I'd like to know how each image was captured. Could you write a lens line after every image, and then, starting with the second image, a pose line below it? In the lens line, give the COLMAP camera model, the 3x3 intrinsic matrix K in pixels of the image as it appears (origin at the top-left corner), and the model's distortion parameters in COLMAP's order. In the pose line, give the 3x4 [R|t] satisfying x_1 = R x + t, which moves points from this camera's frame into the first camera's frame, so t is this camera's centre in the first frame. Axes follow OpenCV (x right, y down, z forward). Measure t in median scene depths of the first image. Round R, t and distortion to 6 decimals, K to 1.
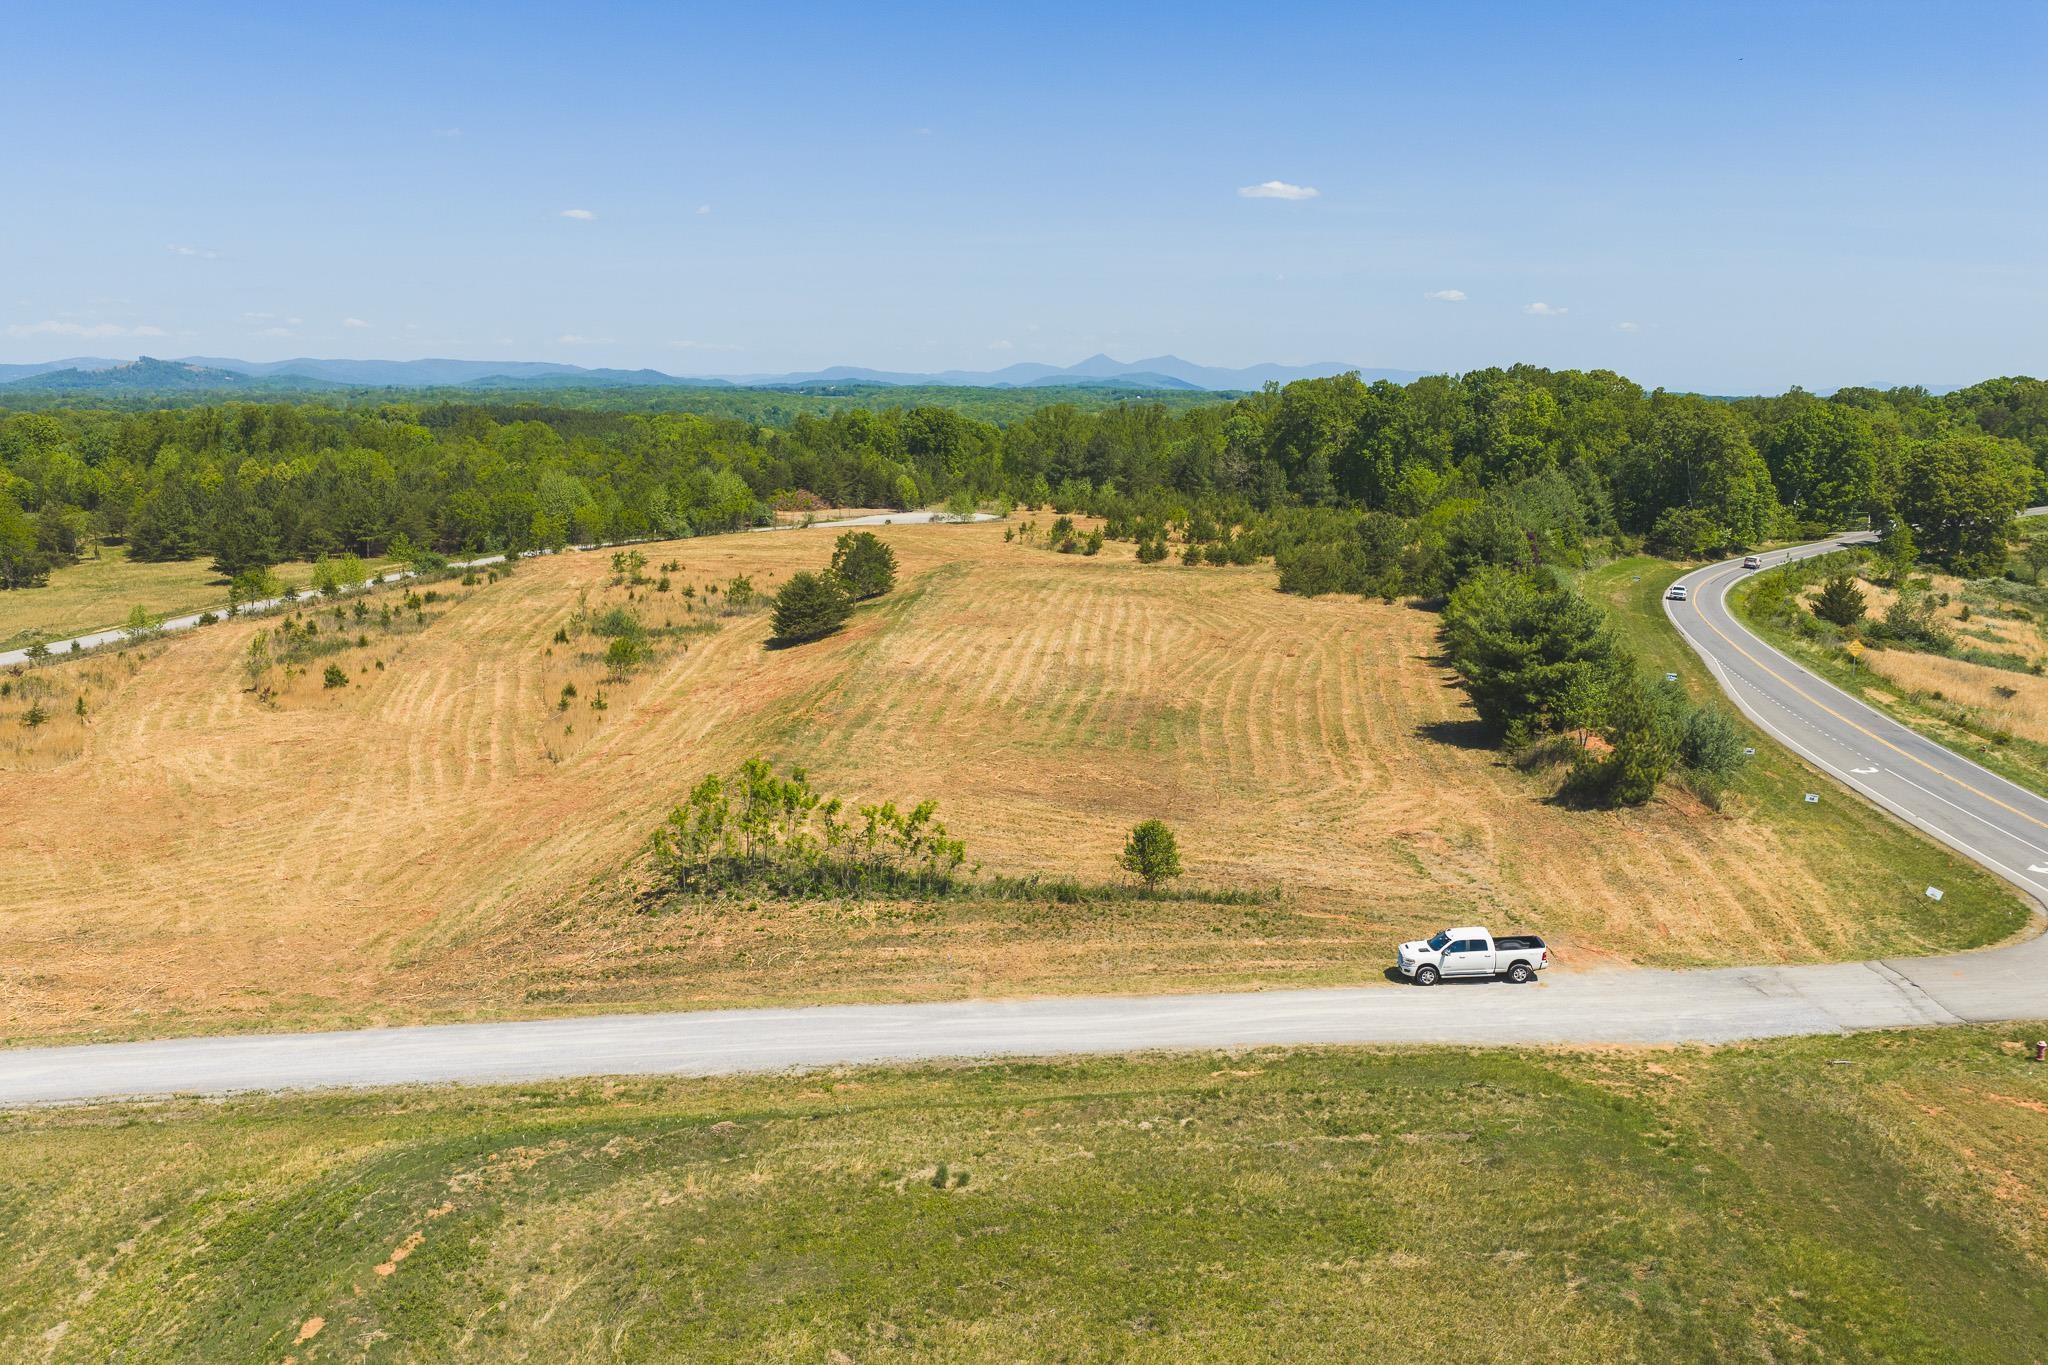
lens RADIAL K [[1686.1, 0, 1024.3], [0, 1686.1, 692.6], [0, 0, 1]] dist [0.025405, -0.043578]
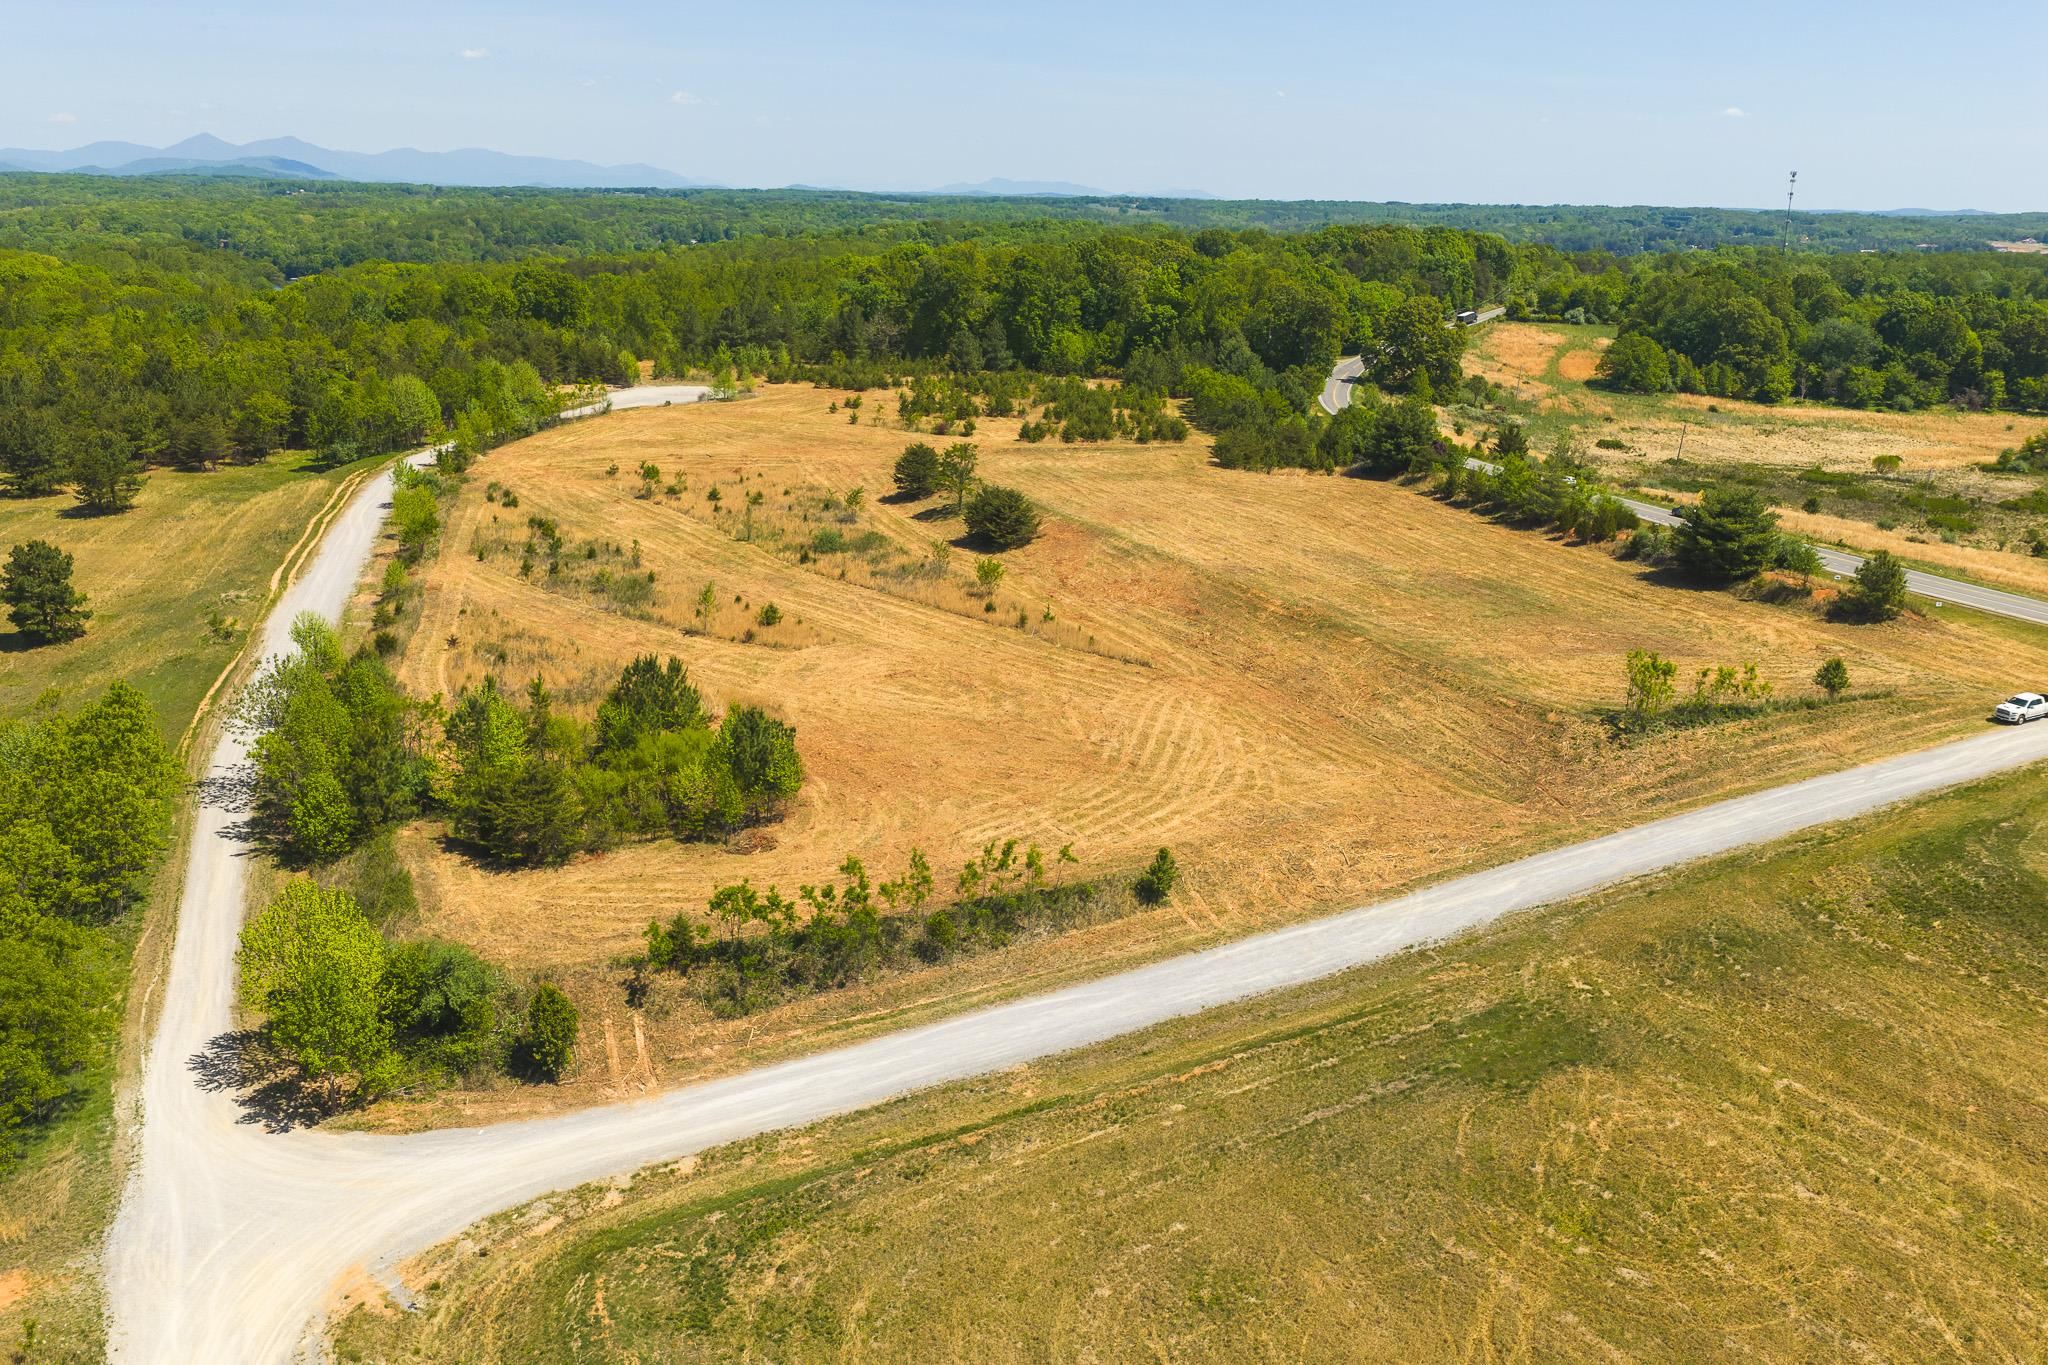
lens RADIAL K [[1686.1, 0, 1023.7], [0, 1686.1, 697.5], [0, 0, 1]] dist [0.025405, -0.043578]
pose [[0.887226, -0.124430, 0.444238, -0.588621], [0.070247, 0.988149, 0.136483, -0.074858], [-0.455956, -0.089884, 0.885452, -0.081995]]
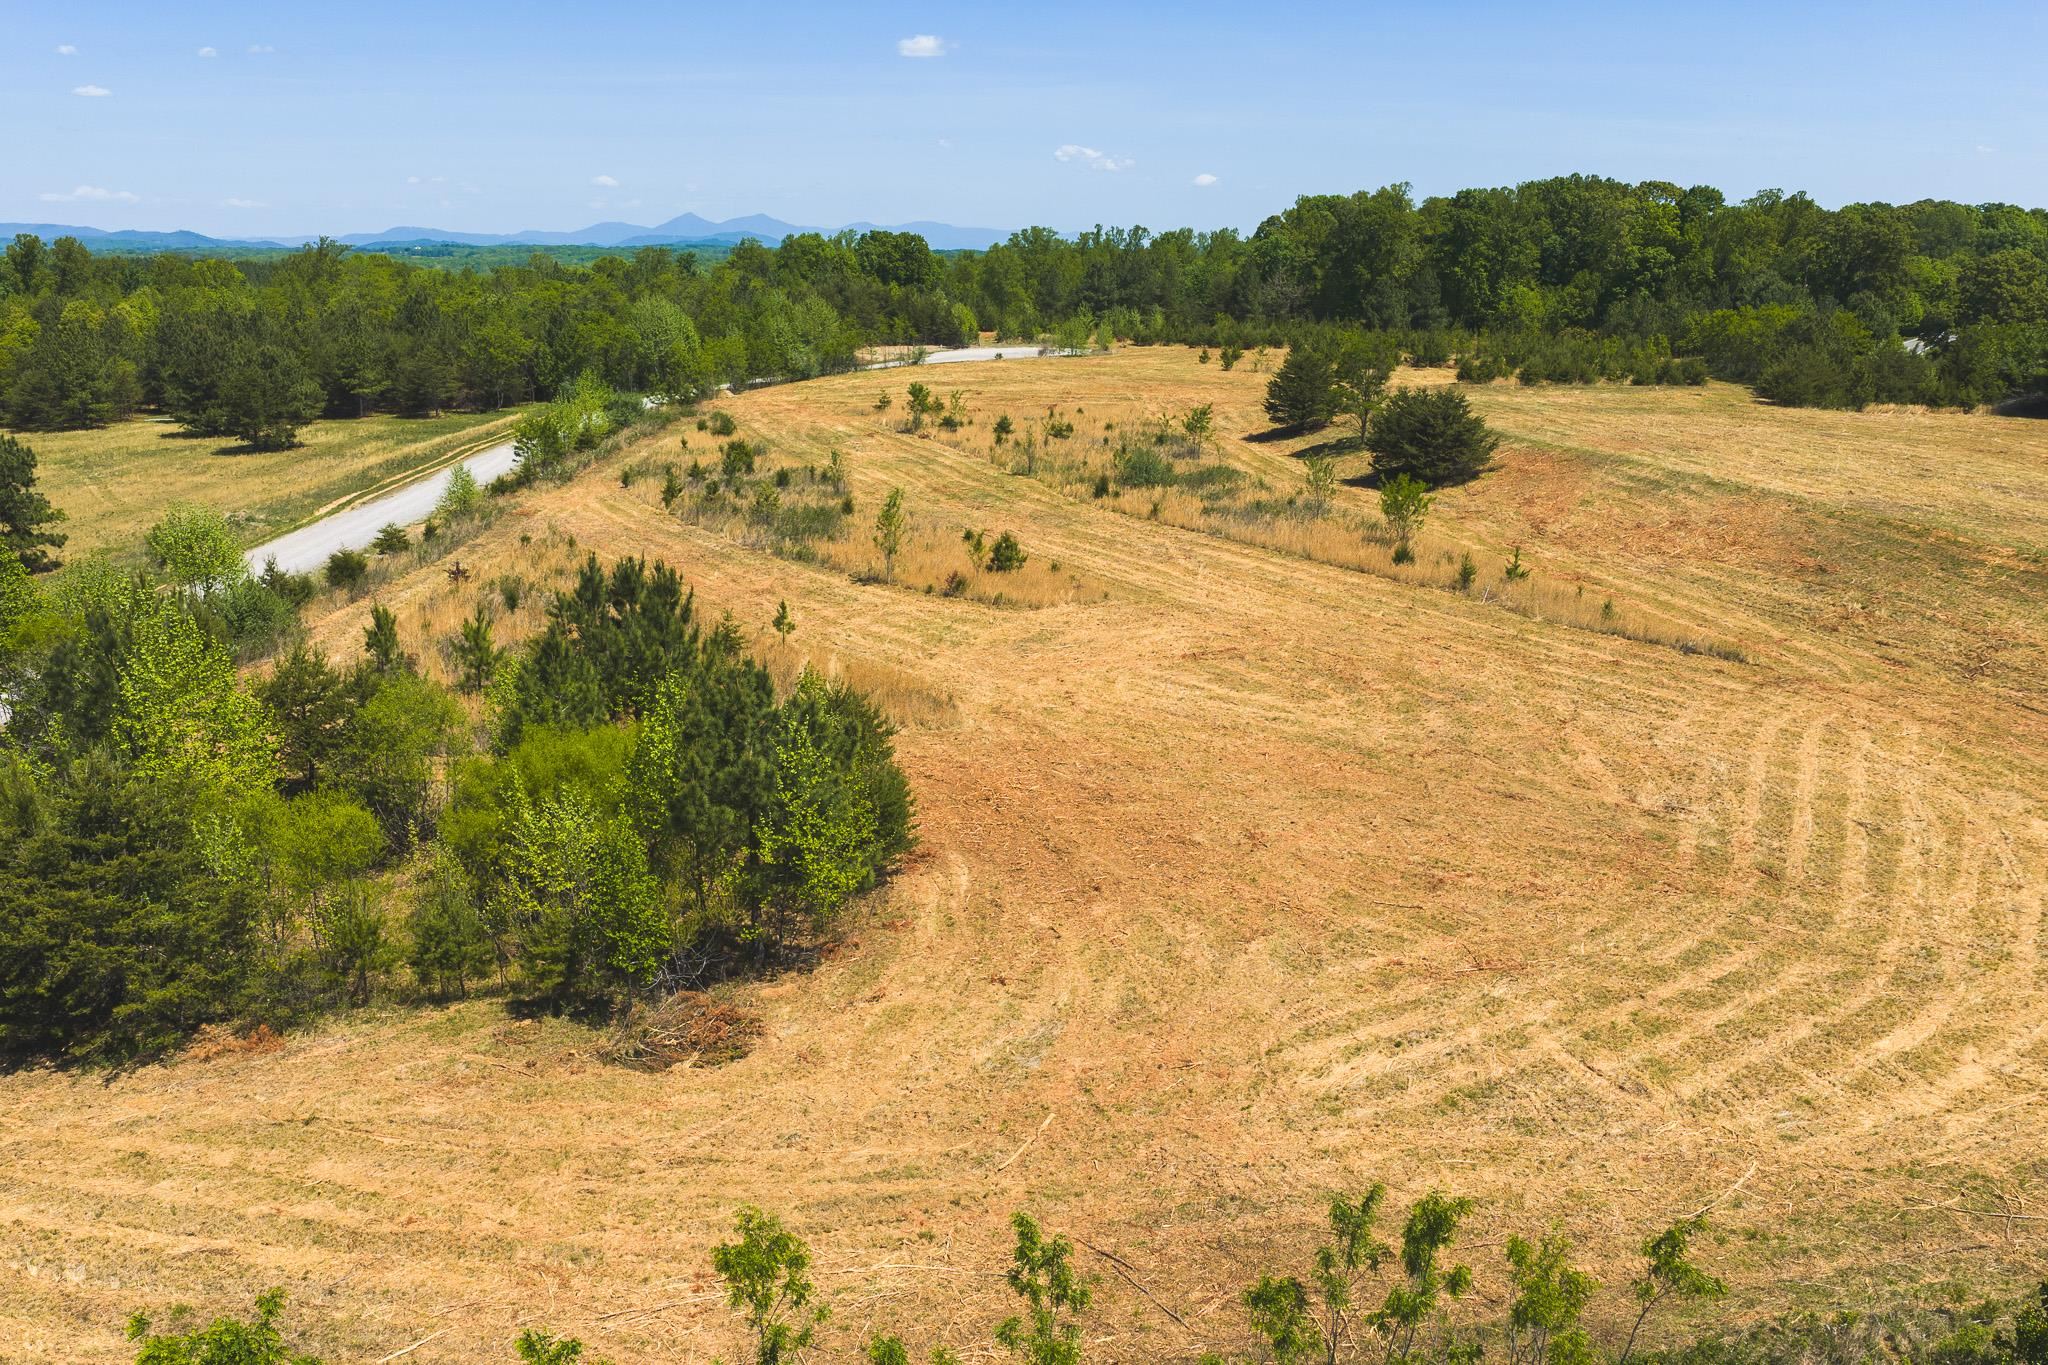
lens RADIAL K [[1686.1, 0, 1026.1], [0, 1686.1, 692.8], [0, 0, 1]] dist [0.025405, -0.043578]
pose [[0.972020, -0.066852, 0.225183, -0.418747], [0.048975, 0.995256, 0.084066, -0.007633], [-0.229734, -0.070685, 0.970683, 0.273078]]
